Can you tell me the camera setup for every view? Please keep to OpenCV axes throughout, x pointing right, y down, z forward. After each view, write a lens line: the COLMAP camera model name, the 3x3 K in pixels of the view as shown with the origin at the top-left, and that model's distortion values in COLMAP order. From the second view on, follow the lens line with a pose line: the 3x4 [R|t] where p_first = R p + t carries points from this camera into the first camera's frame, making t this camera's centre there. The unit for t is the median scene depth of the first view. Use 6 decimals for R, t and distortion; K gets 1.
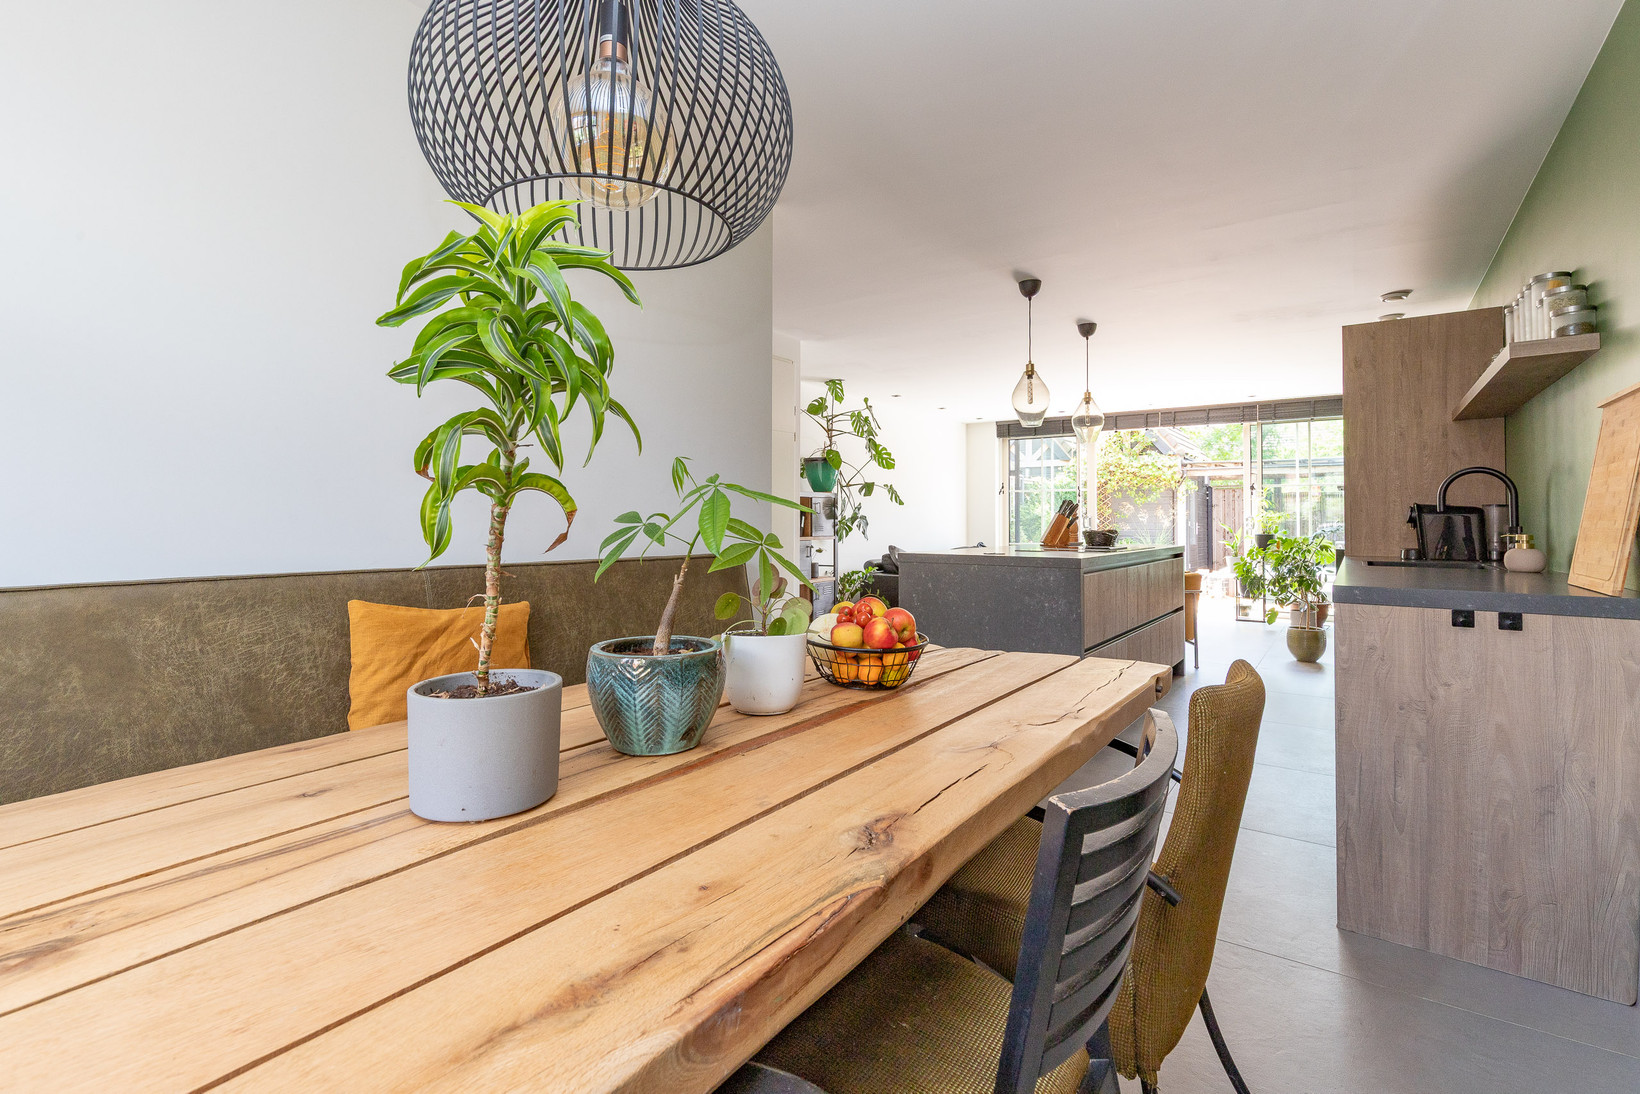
lens RADIAL K [[749.5, 0, 807.6], [0, 749.5, 502.8], [0, 0, 1]] dist [0.005008, 0.000004]
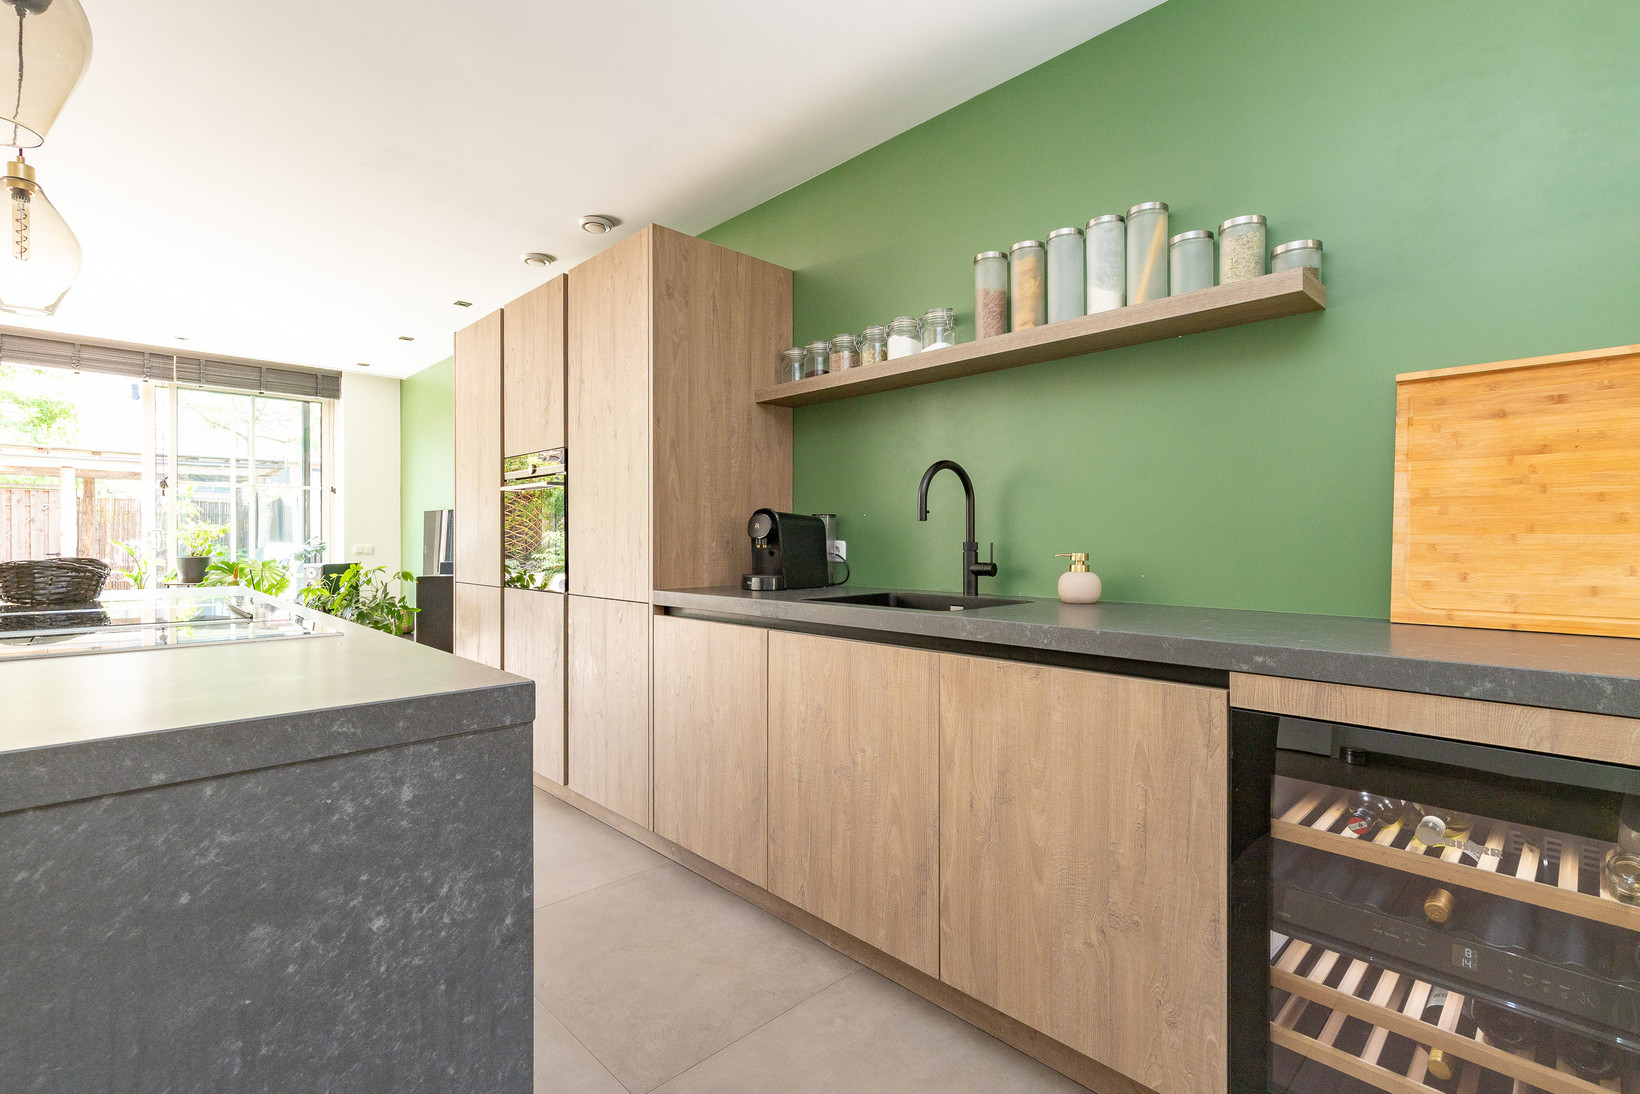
lens RADIAL K [[749.5, 0, 815.9], [0, 749.5, 541.7], [0, 0, 1]] dist [0.005008, 0.000004]
pose [[0.165574, -0.006492, 0.986176, 0.055392], [-0.023263, 0.999674, 0.010486, 0.009554], [-0.985923, -0.024678, 0.165369, 0.361714]]
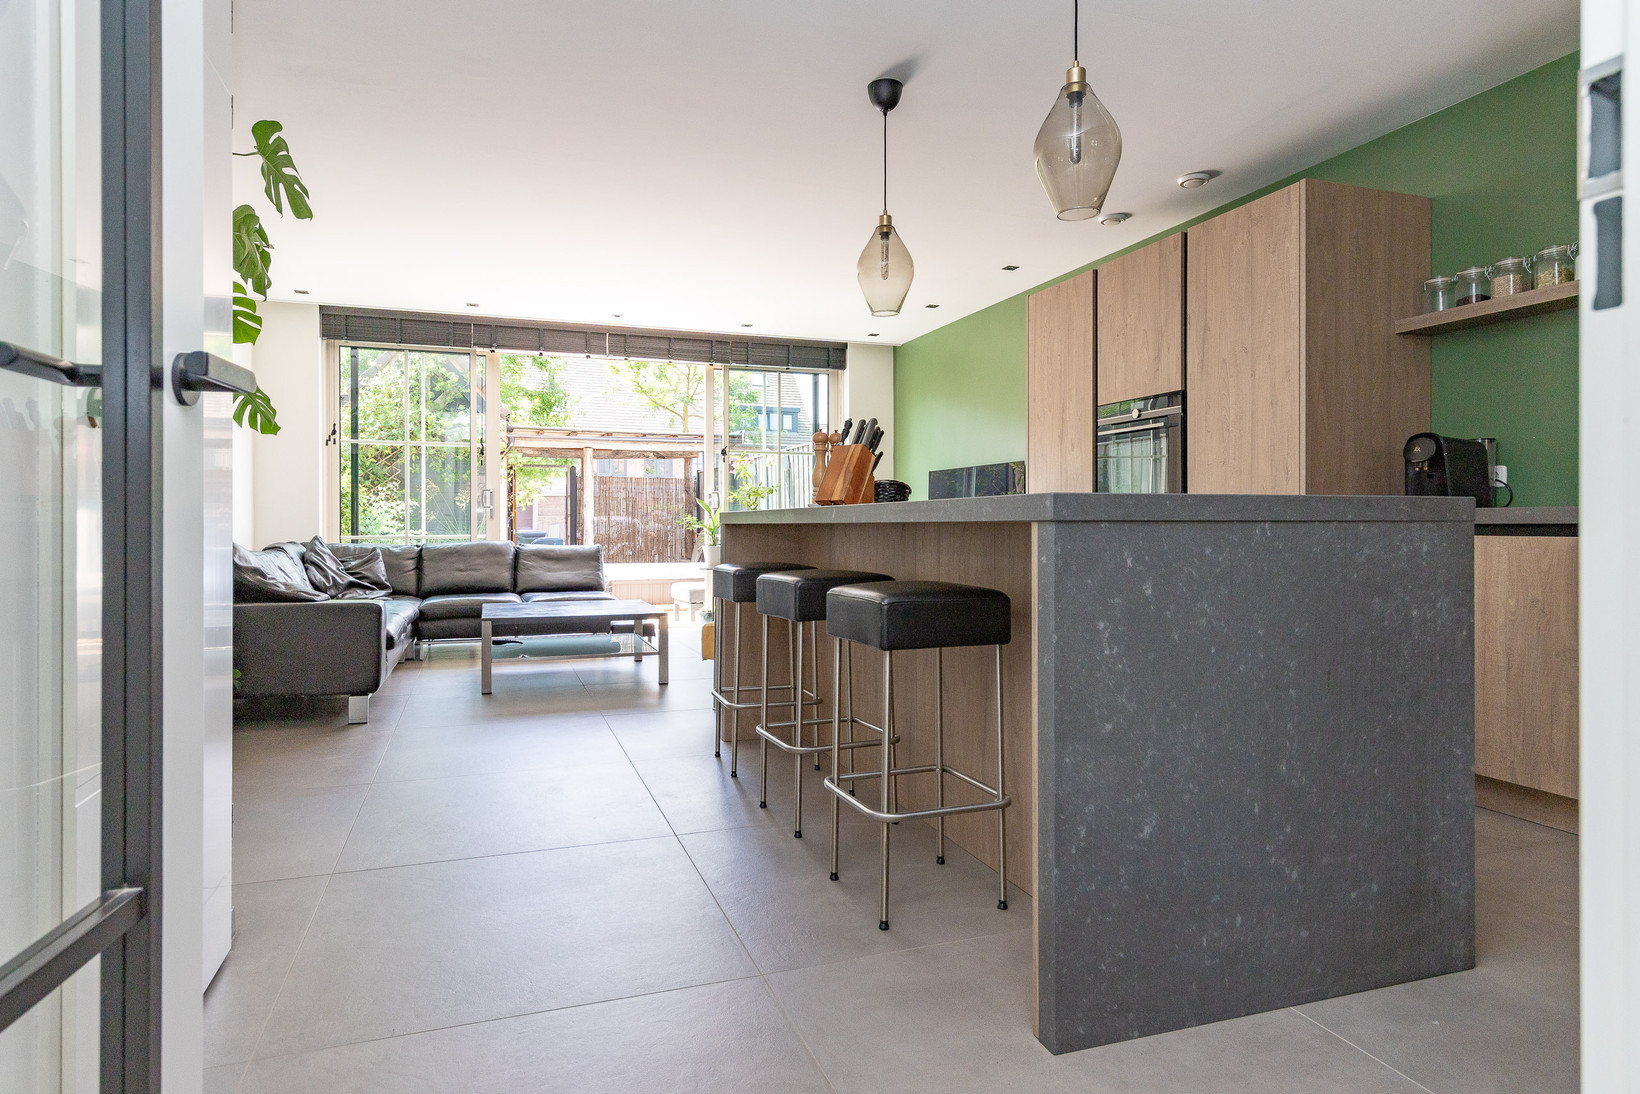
lens RADIAL K [[933.6, 0, 820.0], [0, 933.6, 523.9], [0, 0, 1]] dist [0.008252, -0.001658]
pose [[0.561842, -0.002247, 0.827241, -0.120972], [-0.017590, 0.999738, 0.014663, 0.036673], [-0.827057, -0.022790, 0.561656, 0.420620]]
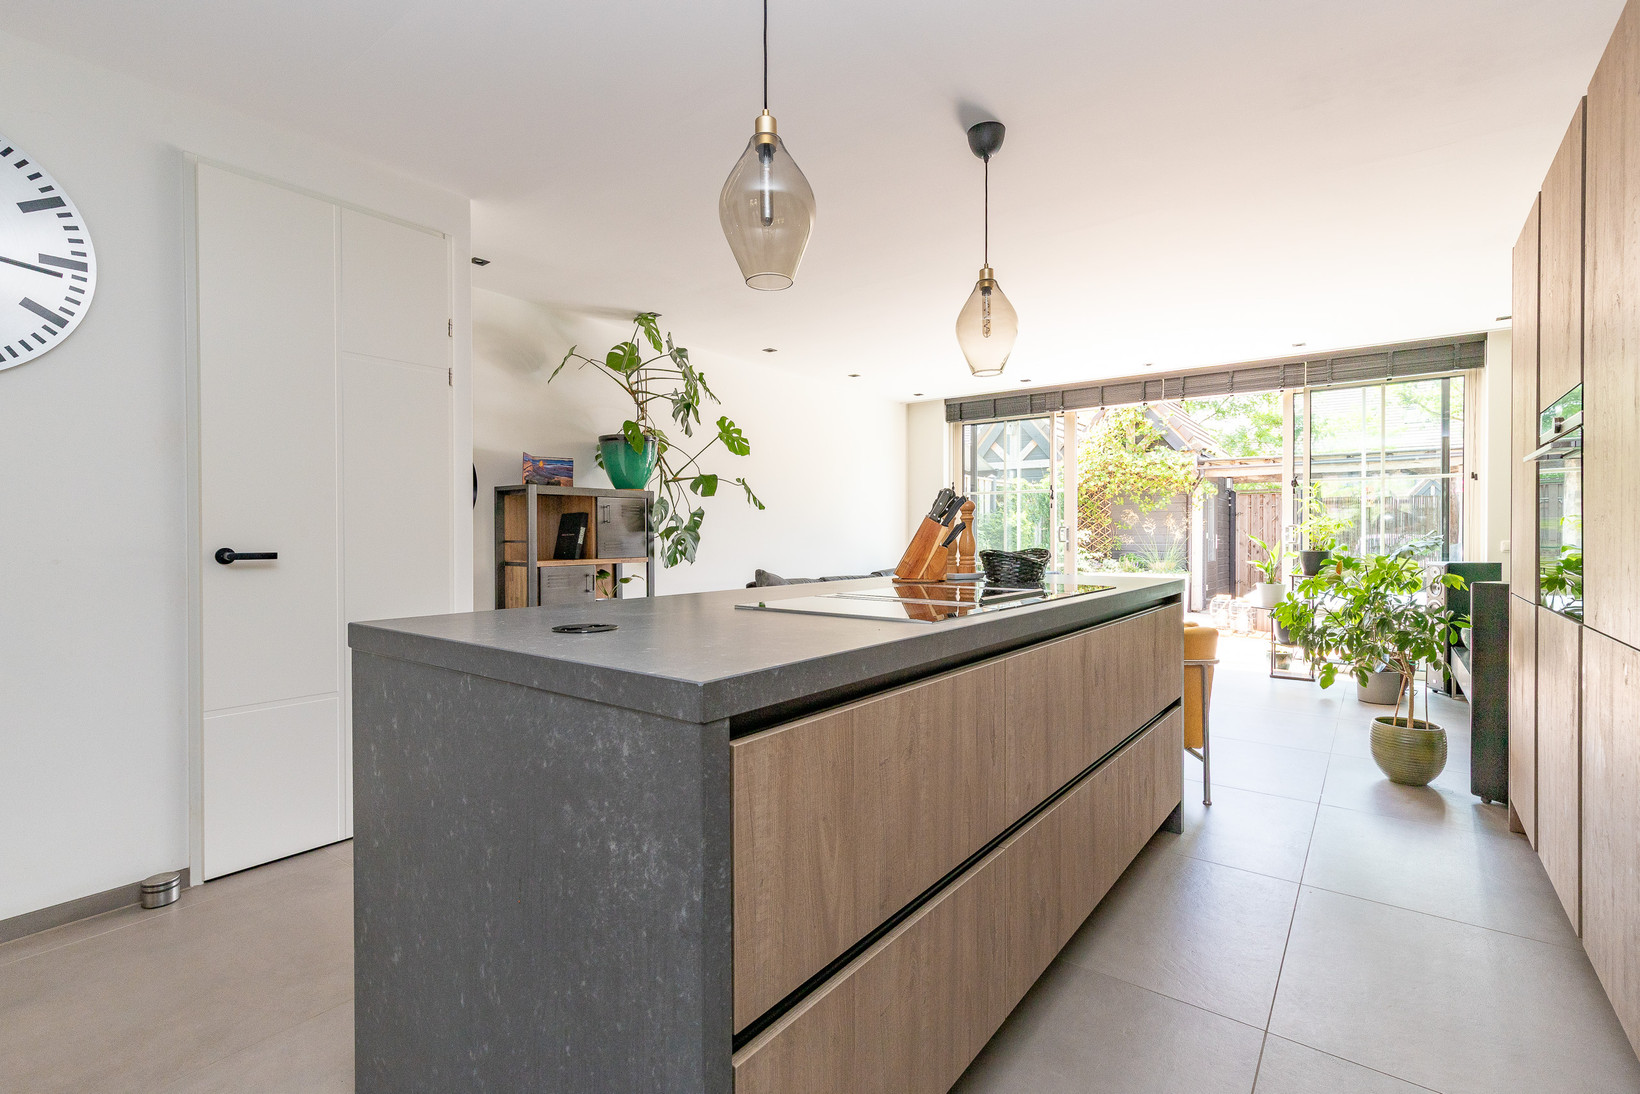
lens RADIAL K [[749.5, 0, 814.8], [0, 749.5, 535.3], [0, 0, 1]] dist [0.005008, 0.000004]
pose [[0.999869, -0.004249, -0.015613, 0.168675], [0.004641, 0.999673, 0.025150, 0.008532], [0.015501, -0.025220, 0.999562, 0.316651]]
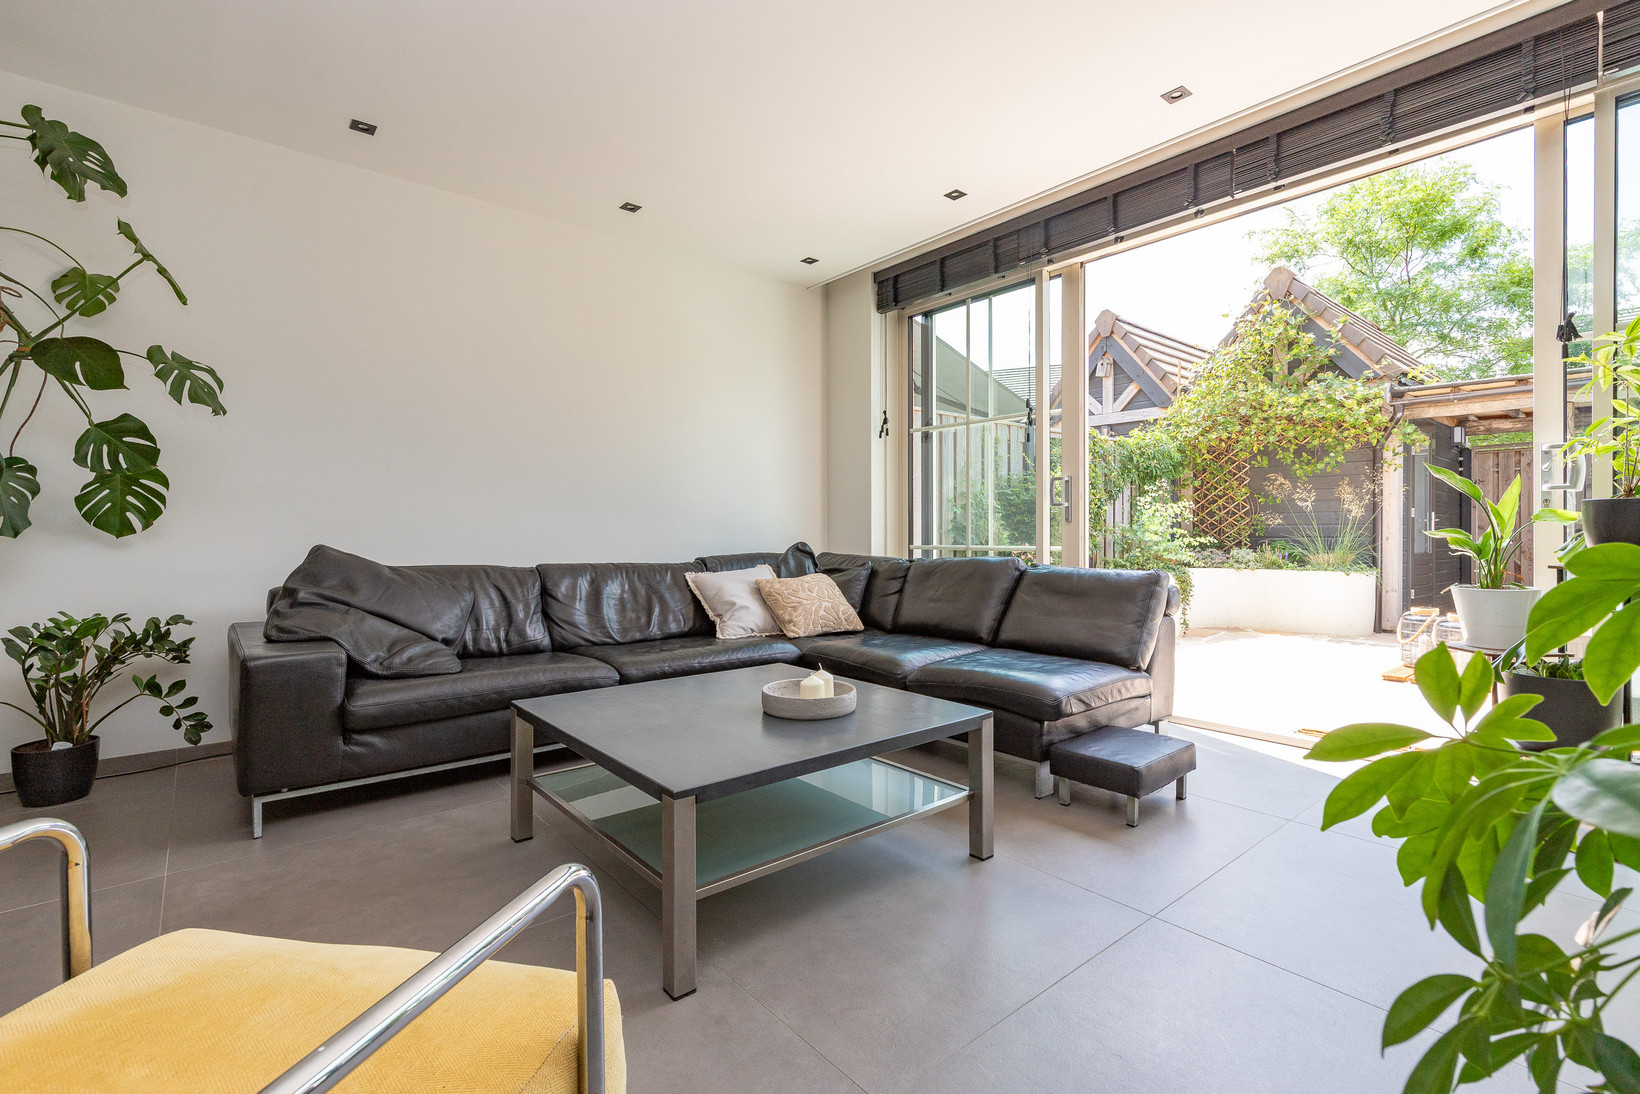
lens RADIAL K [[749.5, 0, 821.5], [0, 749.5, 531.5], [0, 0, 1]] dist [0.005008, 0.000004]
pose [[0.971713, -0.007488, -0.236047, 0.411205], [0.012469, 0.999730, 0.019617, 0.044909], [0.235837, -0.022006, 0.971543, 0.701035]]
